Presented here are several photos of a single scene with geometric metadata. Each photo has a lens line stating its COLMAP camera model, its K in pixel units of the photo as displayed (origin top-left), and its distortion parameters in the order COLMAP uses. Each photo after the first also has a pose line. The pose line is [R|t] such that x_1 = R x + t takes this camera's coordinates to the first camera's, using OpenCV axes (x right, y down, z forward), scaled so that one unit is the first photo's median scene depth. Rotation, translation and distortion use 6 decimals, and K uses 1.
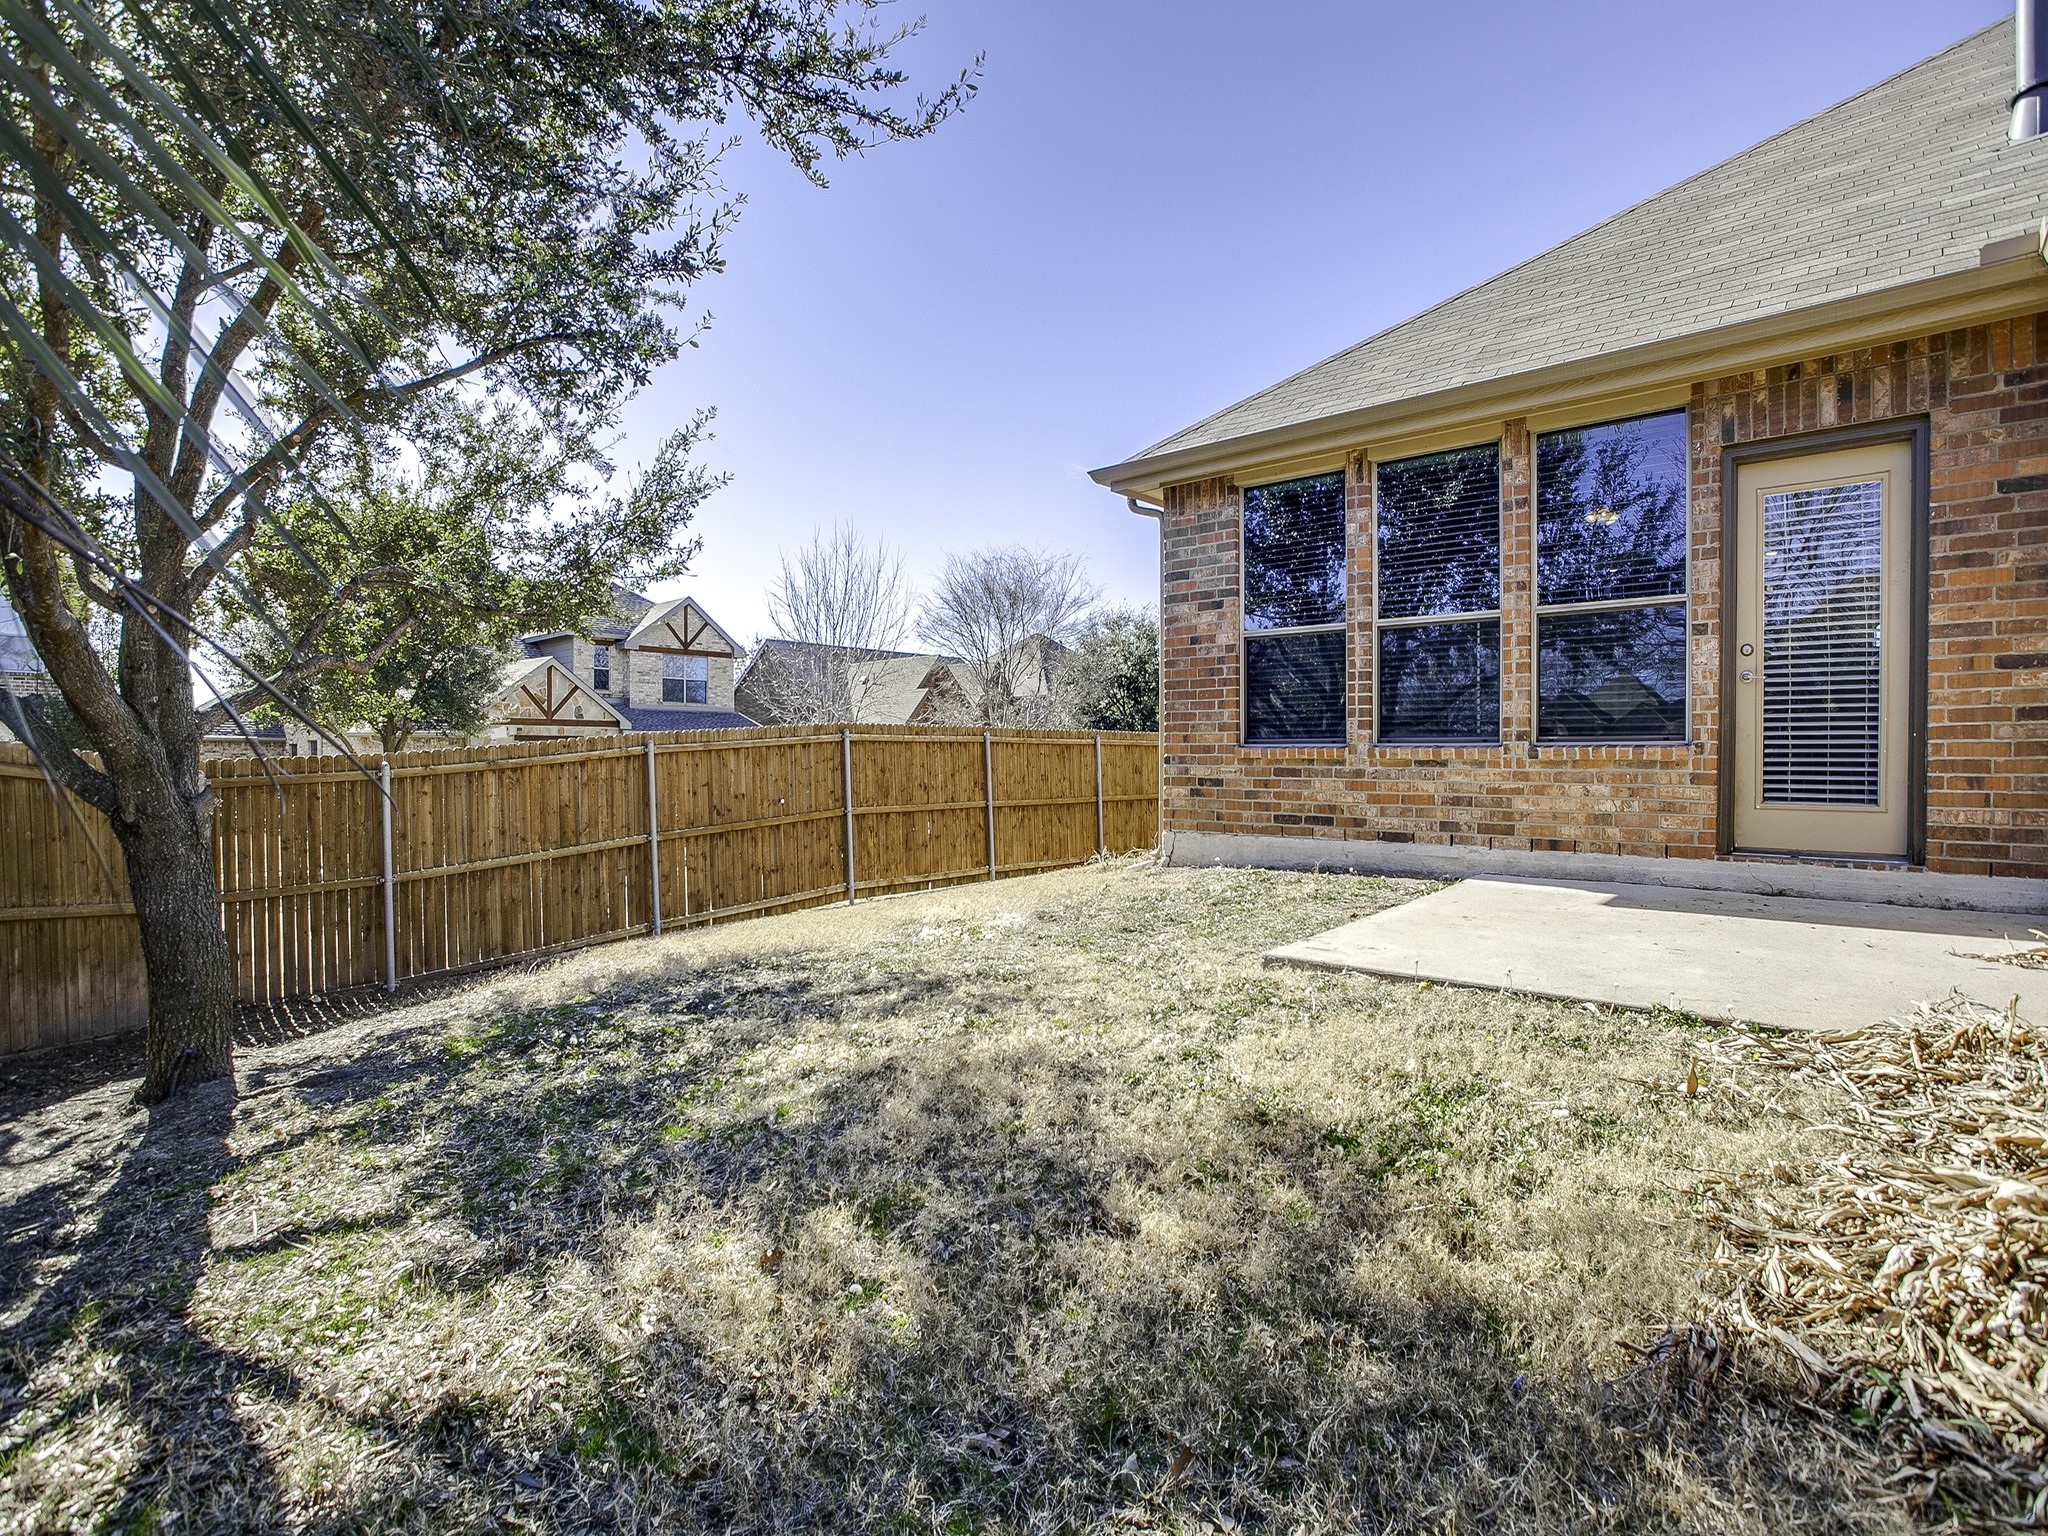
lens RADIAL K [[1018.2, 0, 1014.0], [0, 1018.2, 777.4], [0, 0, 1]] dist [-0.054374, 0.029999]
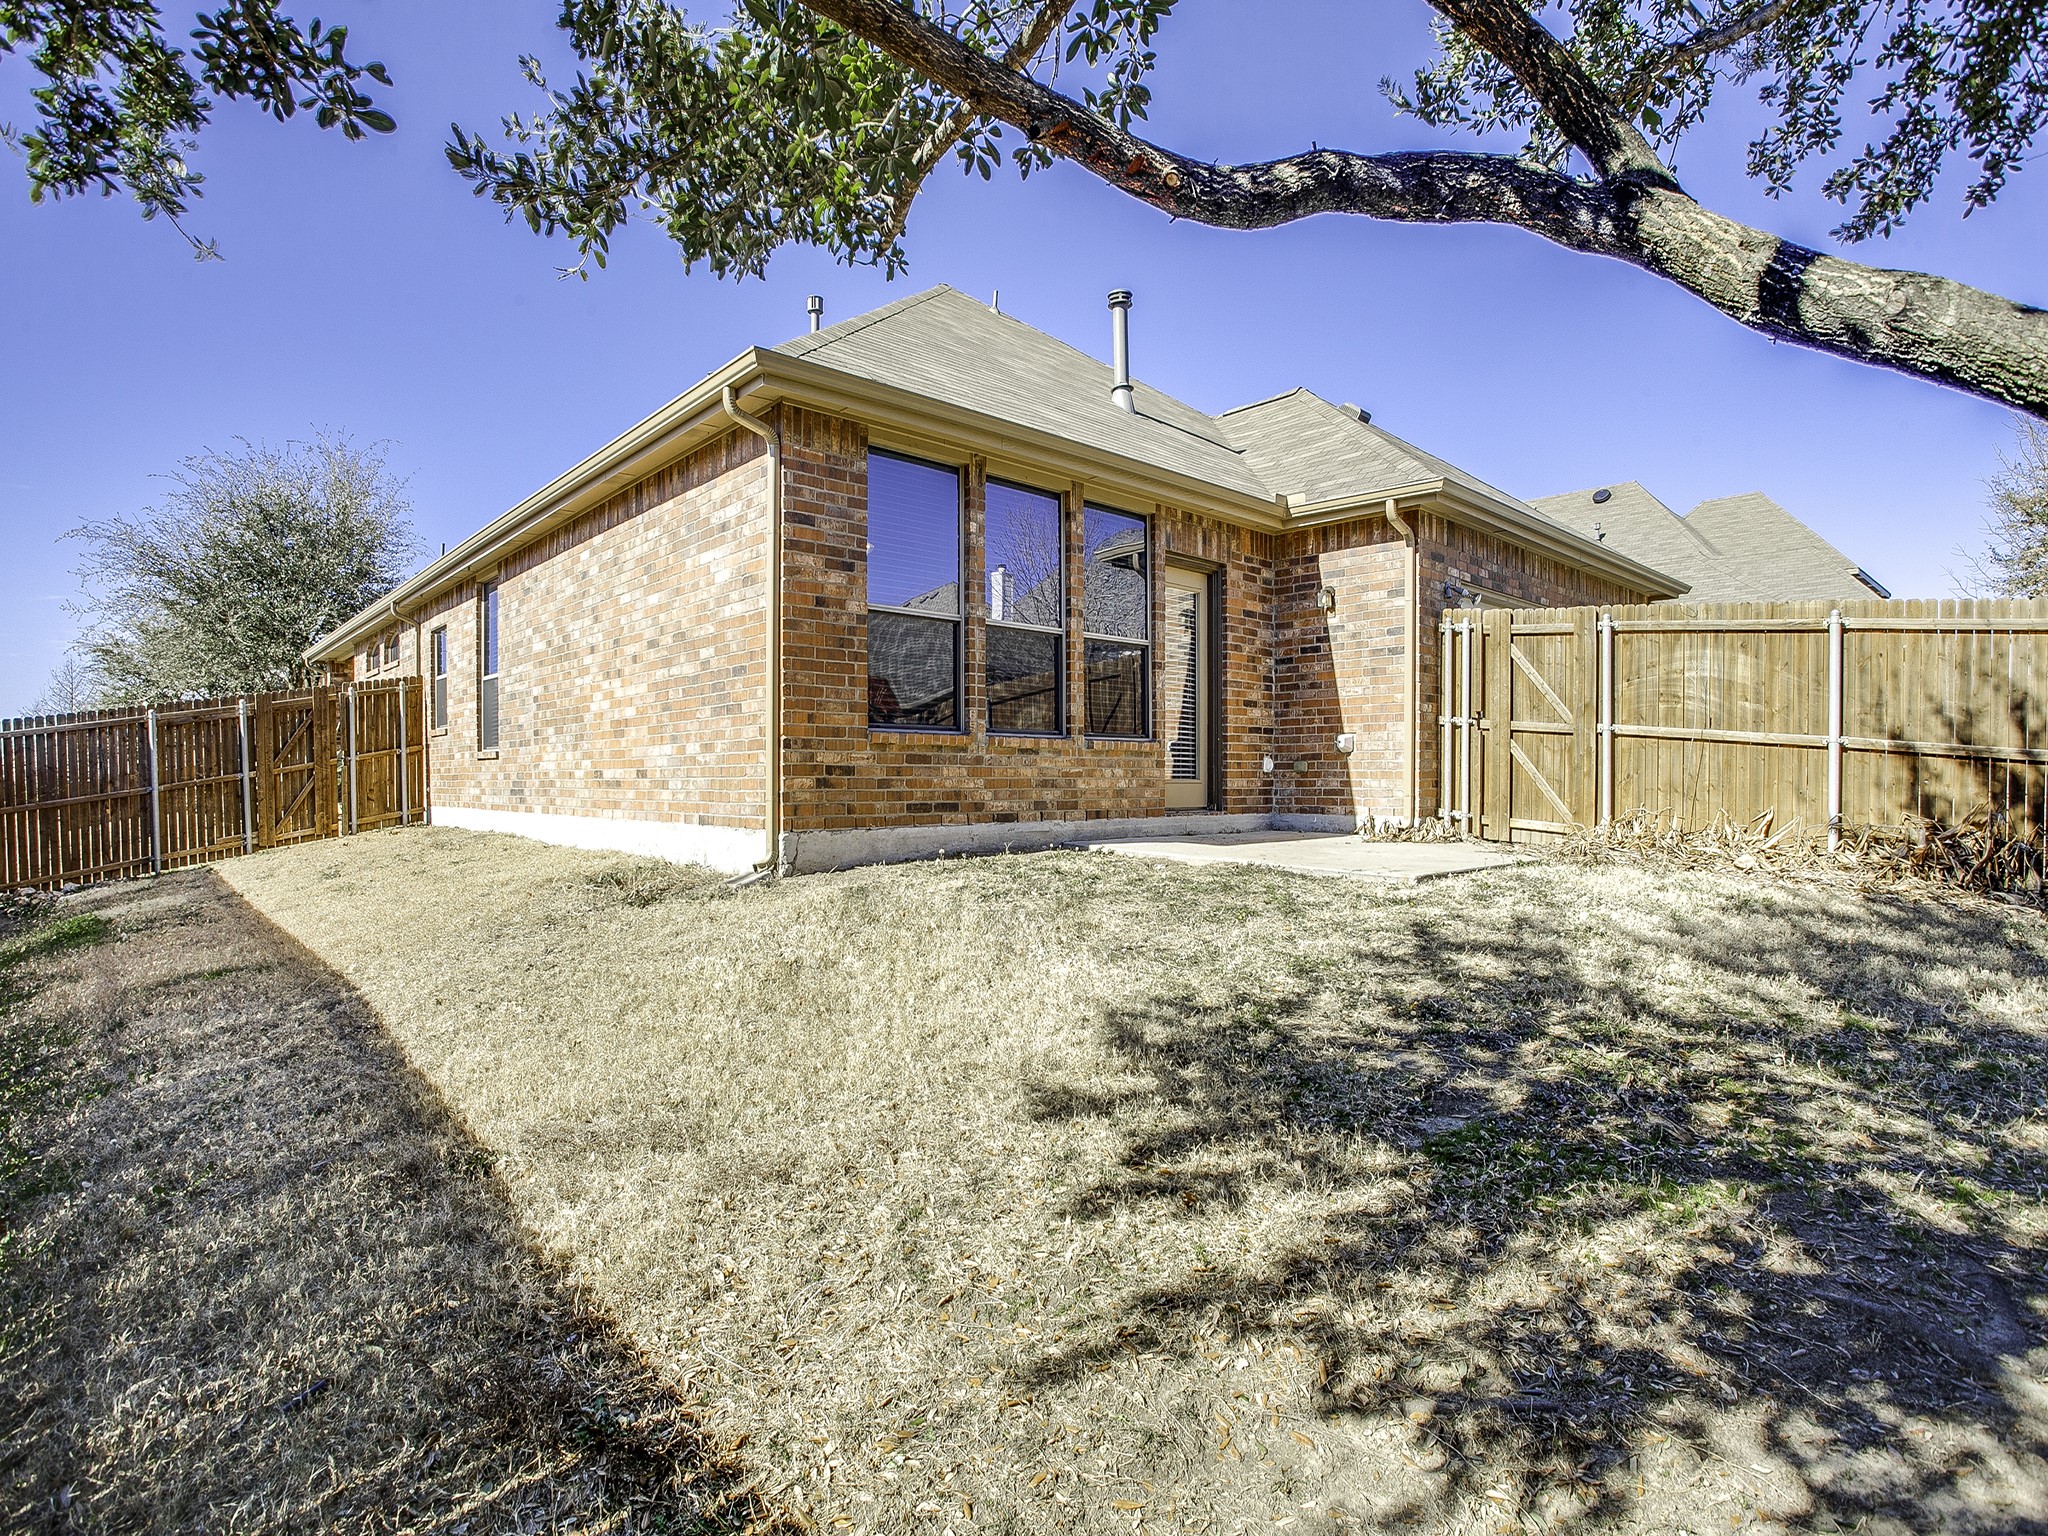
lens RADIAL K [[1018.2, 0, 1014.0], [0, 1018.2, 777.4], [0, 0, 1]] dist [-0.054374, 0.029999]
pose [[0.131295, -0.007350, 0.991316, -0.677227], [0.011986, 0.999911, 0.005826, 0.007807], [-0.991271, 0.011117, 0.131371, 0.784543]]
